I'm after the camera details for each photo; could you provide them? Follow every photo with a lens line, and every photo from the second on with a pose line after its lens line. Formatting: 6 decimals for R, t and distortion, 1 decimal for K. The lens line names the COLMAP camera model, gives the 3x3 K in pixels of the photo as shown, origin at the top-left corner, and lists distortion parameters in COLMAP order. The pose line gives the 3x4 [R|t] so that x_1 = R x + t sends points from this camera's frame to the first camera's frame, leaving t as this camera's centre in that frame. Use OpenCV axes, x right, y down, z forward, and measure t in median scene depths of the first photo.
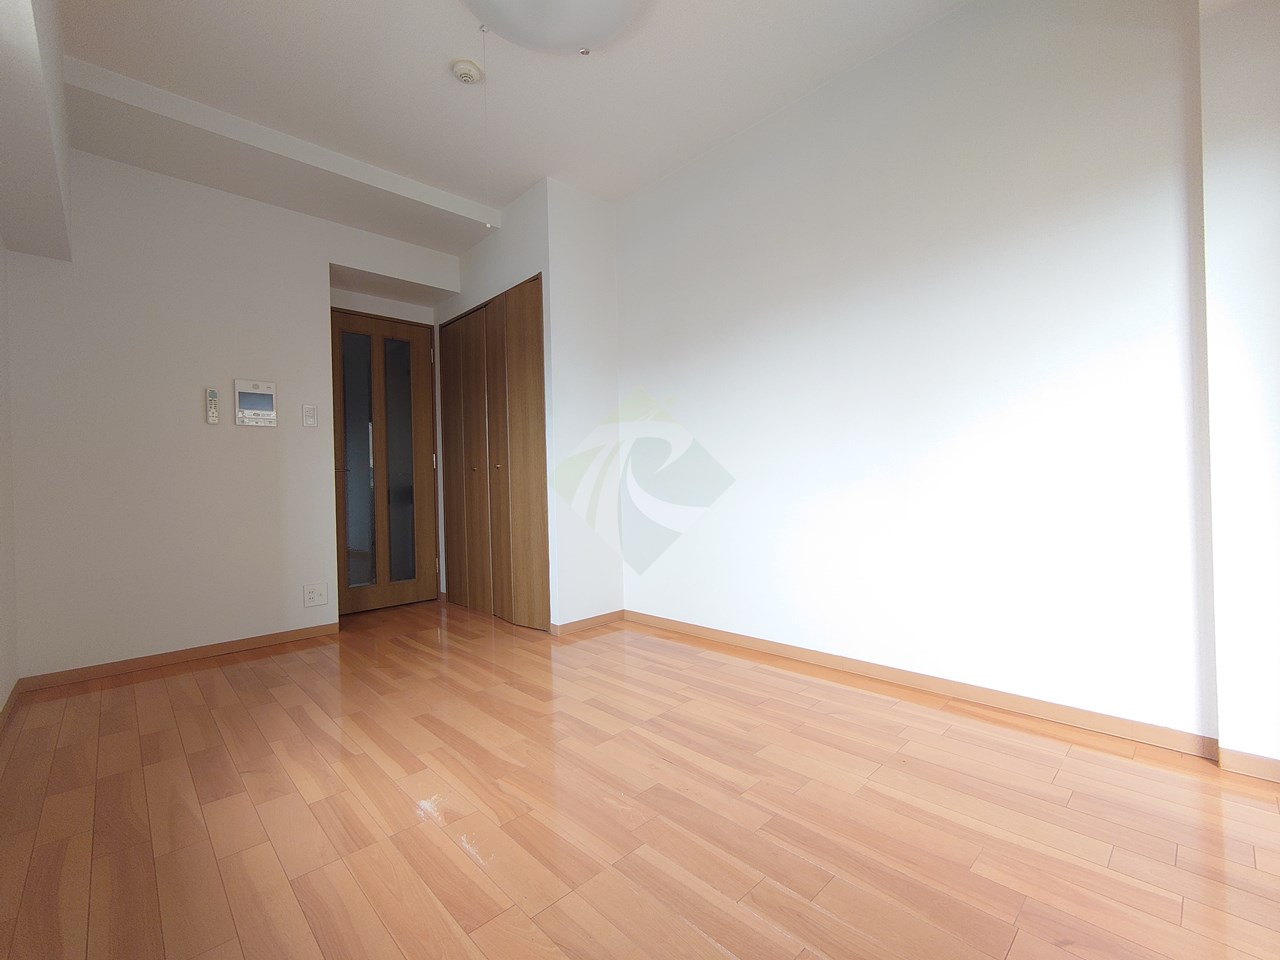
lens RADIAL K [[552.4, 0, 647.8], [0, 552.4, 484.0], [0, 0, 1]] dist [0.012098, -0.002444]
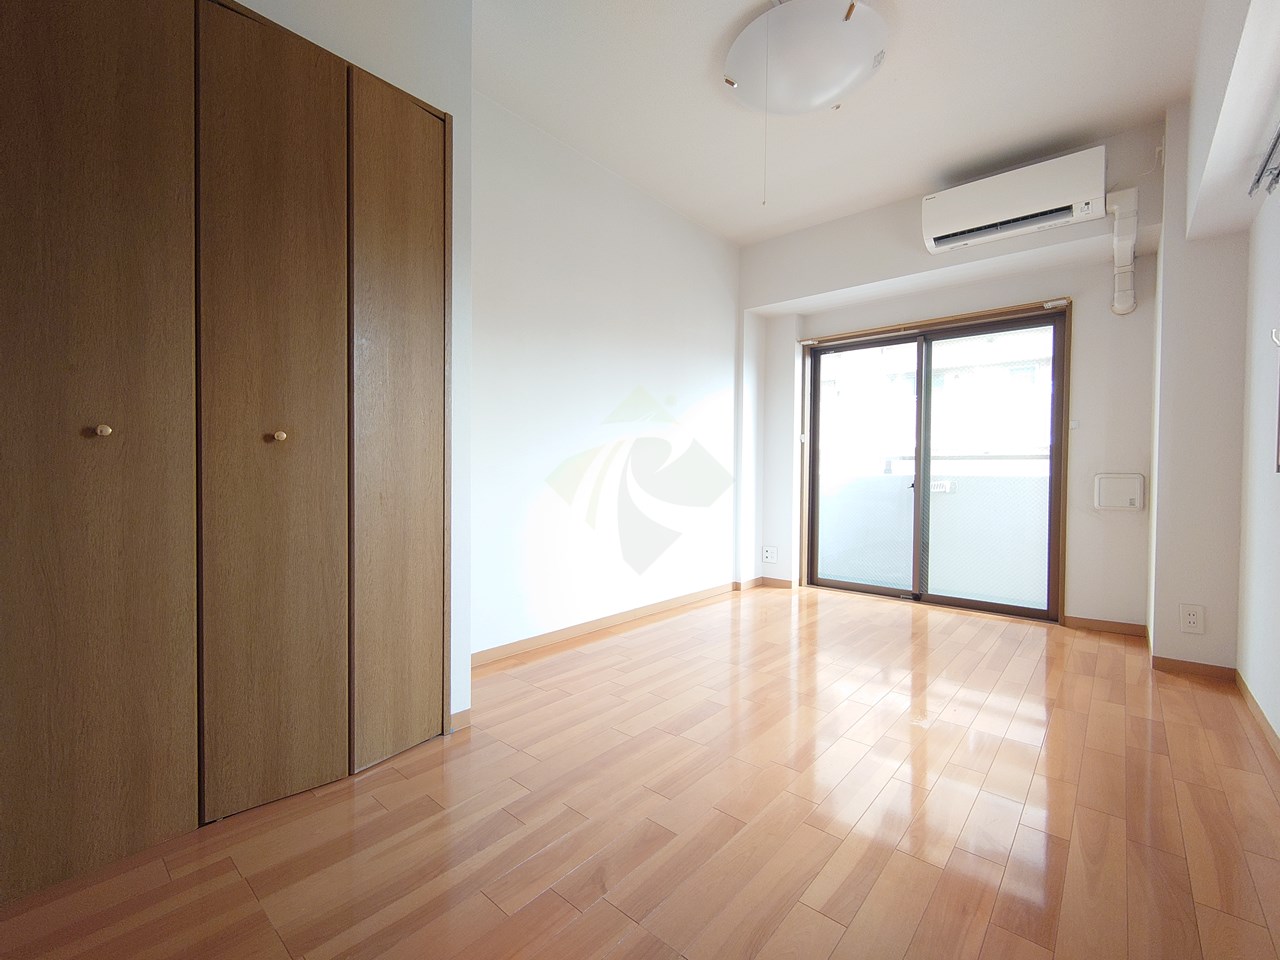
lens RADIAL K [[552.4, 0, 650.2], [0, 552.4, 477.3], [0, 0, 1]] dist [0.012098, -0.002444]
pose [[-0.095029, 0.015146, 0.995359, -0.929651], [-0.003333, 0.999874, -0.015533, 0.008128], [-0.995469, -0.004794, -0.094967, 0.998721]]
